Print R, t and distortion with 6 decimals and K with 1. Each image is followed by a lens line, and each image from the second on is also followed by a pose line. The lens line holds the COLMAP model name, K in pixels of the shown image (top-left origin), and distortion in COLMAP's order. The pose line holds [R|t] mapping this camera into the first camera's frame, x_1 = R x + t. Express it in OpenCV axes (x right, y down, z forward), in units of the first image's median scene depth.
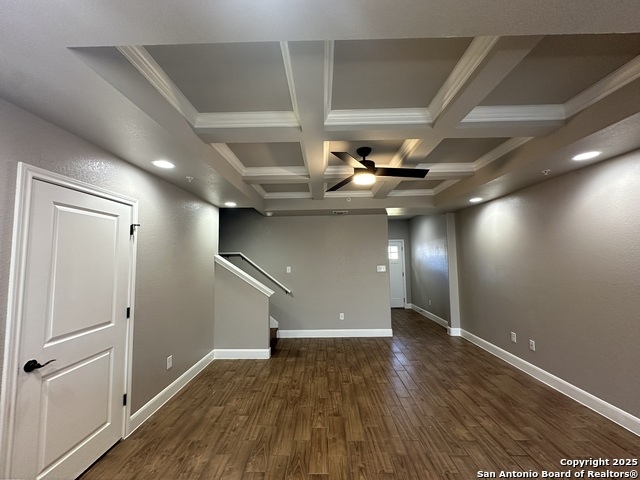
lens RADIAL K [[254.1, 0, 318.8], [0, 254.1, 240.5], [0, 0, 1]] dist [-0.001907, 0.000289]
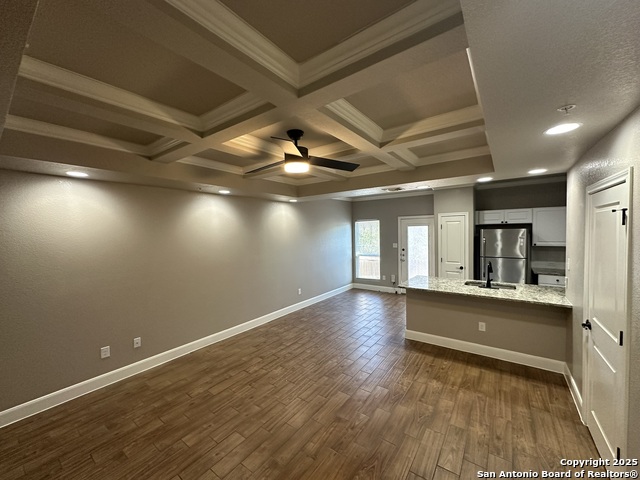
lens RADIAL K [[254.1, 0, 318.8], [0, 254.1, 240.5], [0, 0, 1]] dist [-0.001907, 0.000289]
pose [[-0.815039, 0.010243, 0.579315, -0.387692], [-0.008406, 0.999529, -0.029499, 0.036478], [-0.579345, -0.028913, -0.814570, 1.655980]]
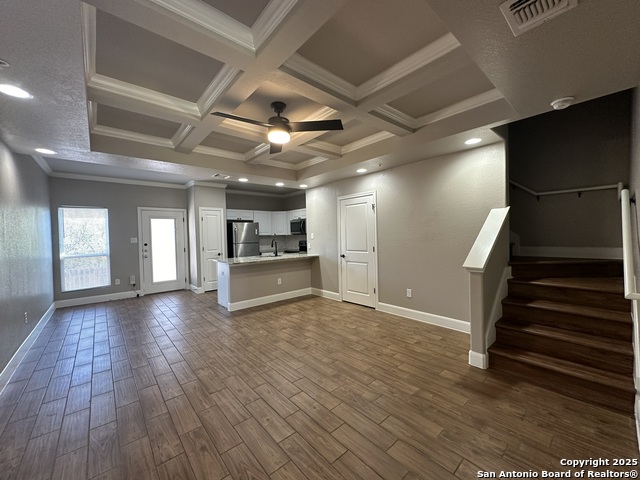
lens RADIAL K [[254.1, 0, 318.8], [0, 254.1, 240.5], [0, 0, 1]] dist [-0.001907, 0.000289]
pose [[-0.741492, 0.044713, -0.669470, 0.732249], [0.082313, 0.996302, -0.024627, 0.186836], [0.665893, -0.073367, -0.742431, 1.781364]]
